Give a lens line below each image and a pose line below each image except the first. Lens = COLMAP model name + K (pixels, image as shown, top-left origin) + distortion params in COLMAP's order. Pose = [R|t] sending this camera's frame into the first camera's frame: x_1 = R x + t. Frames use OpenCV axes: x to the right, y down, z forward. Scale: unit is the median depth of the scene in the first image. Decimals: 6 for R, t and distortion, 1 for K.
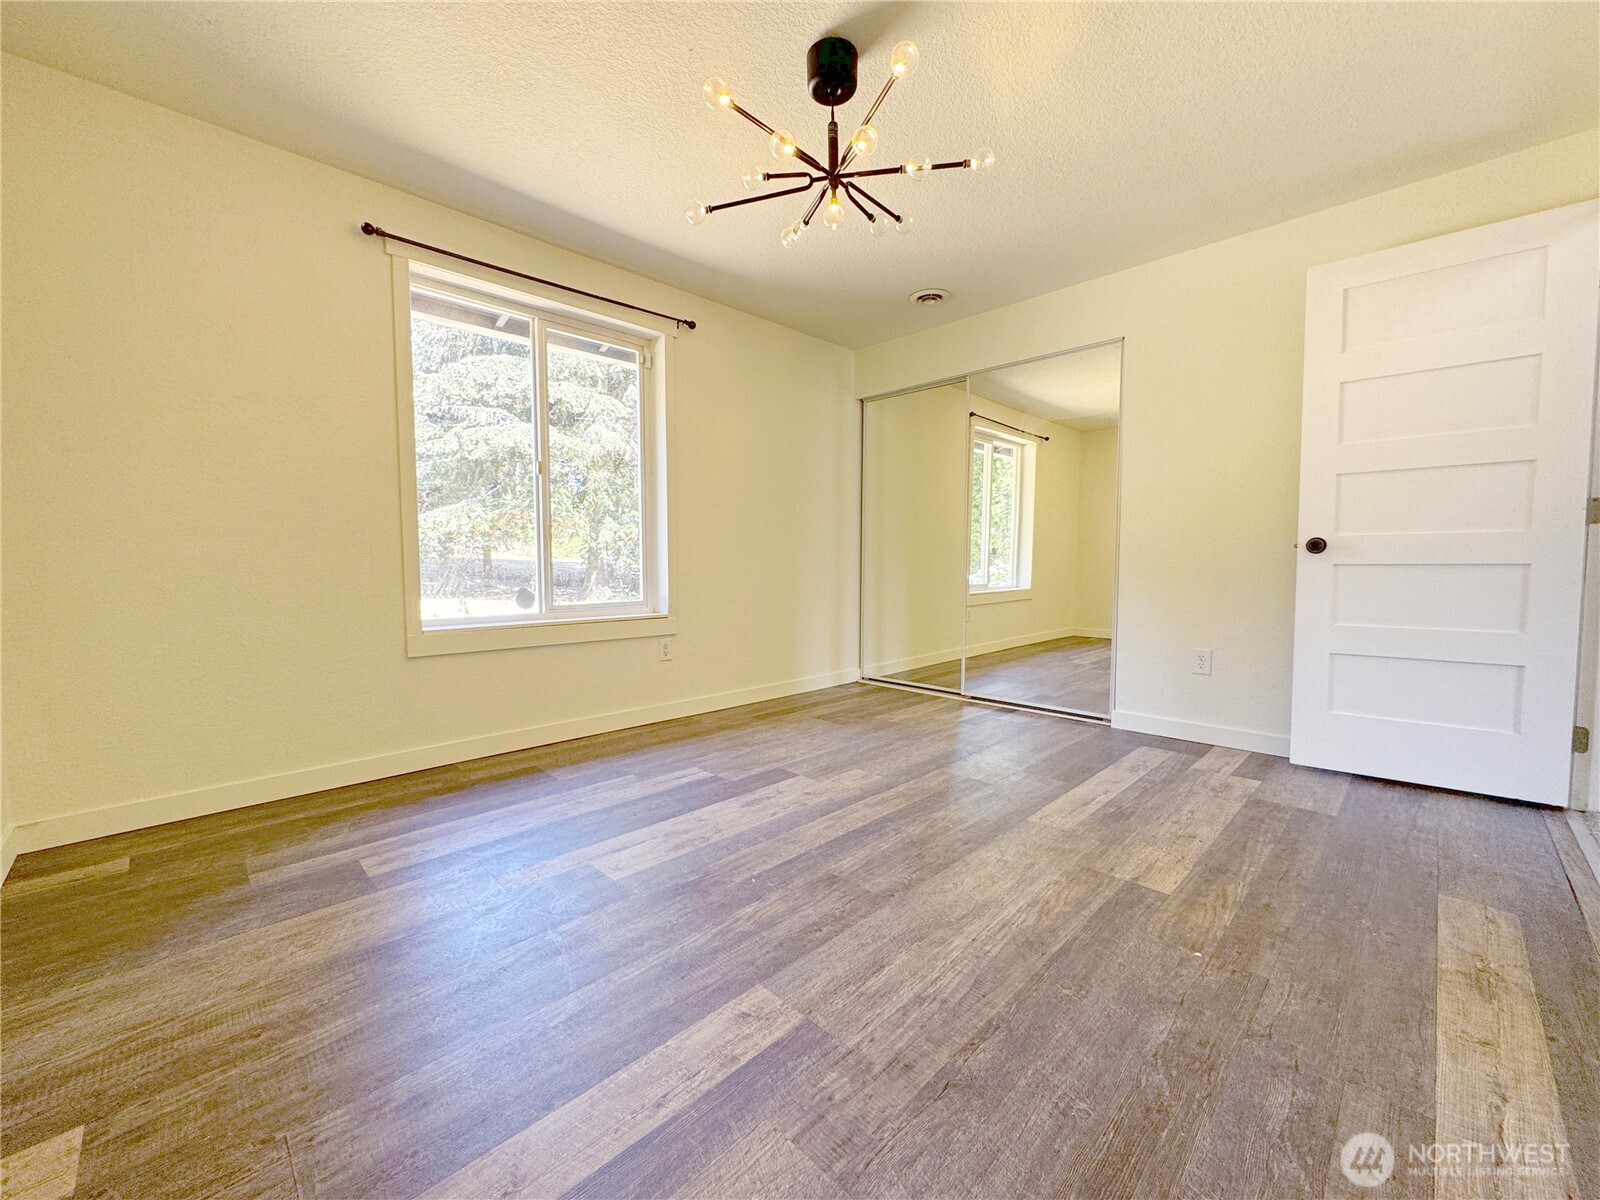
lens RADIAL K [[644.1, 0, 799.1], [0, 644.1, 599.0], [0, 0, 1]] dist [-0.005854, 0.001145]
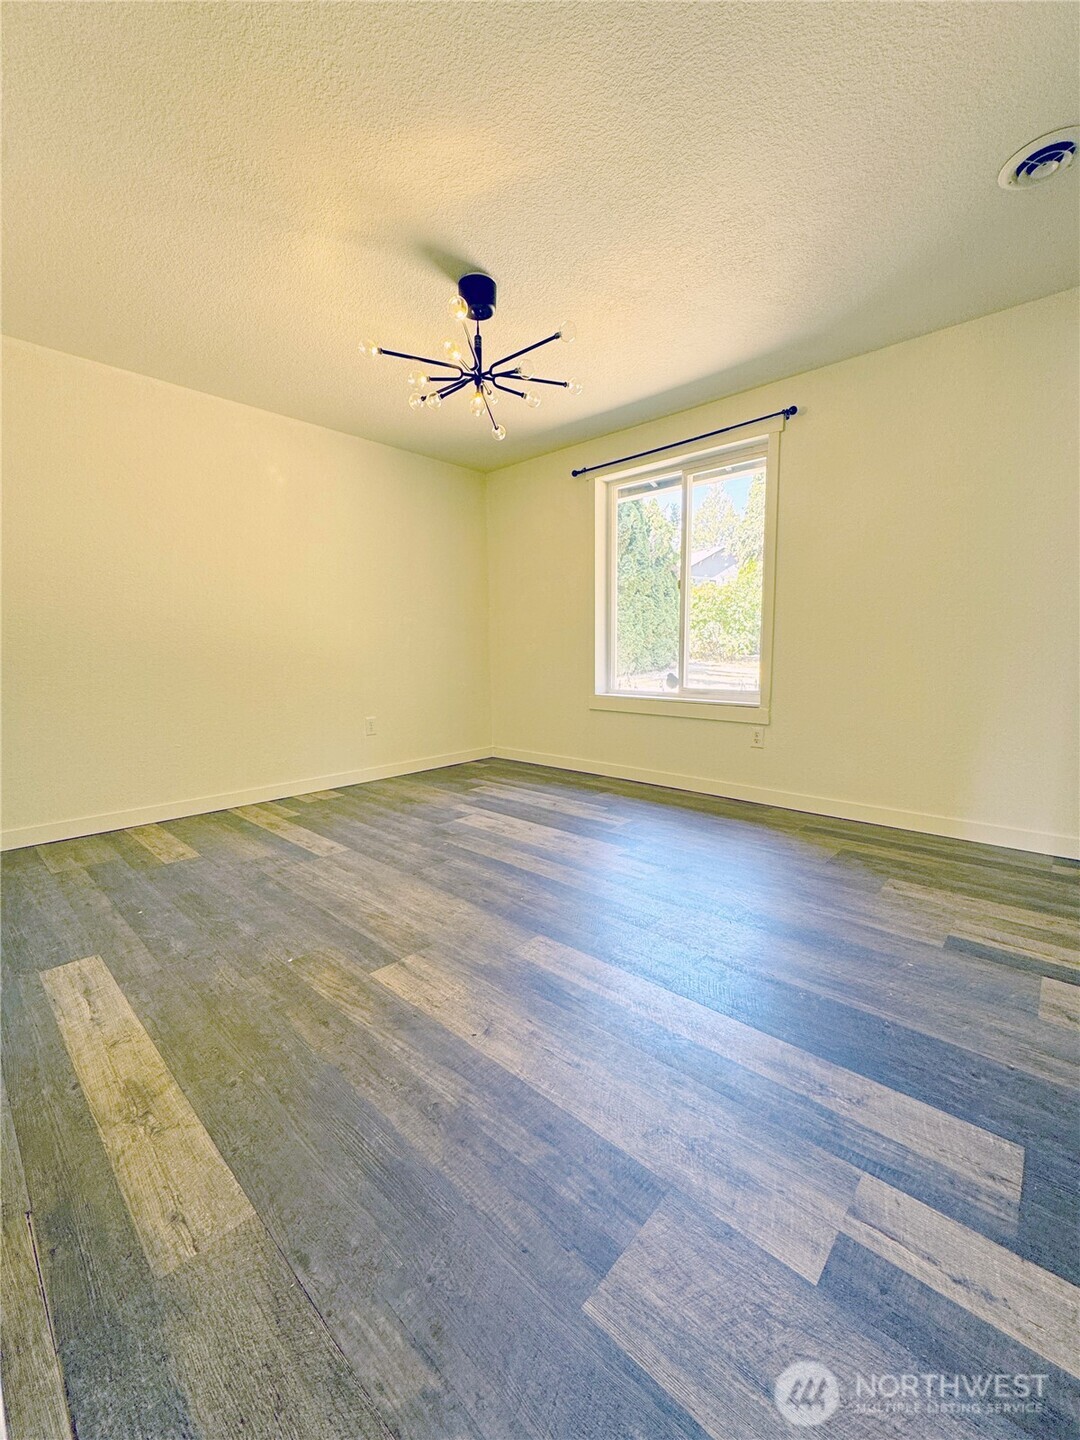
lens RADIAL K [[579.7, 0, 539.6], [0, 579.7, 719.4], [0, 0, 1]] dist [-0.005854, 0.001145]
pose [[0.032418, 0.119198, -0.992341, 1.405617], [-0.051277, 0.991754, 0.117452, -0.087329], [0.998158, 0.047077, 0.038263, 1.149361]]
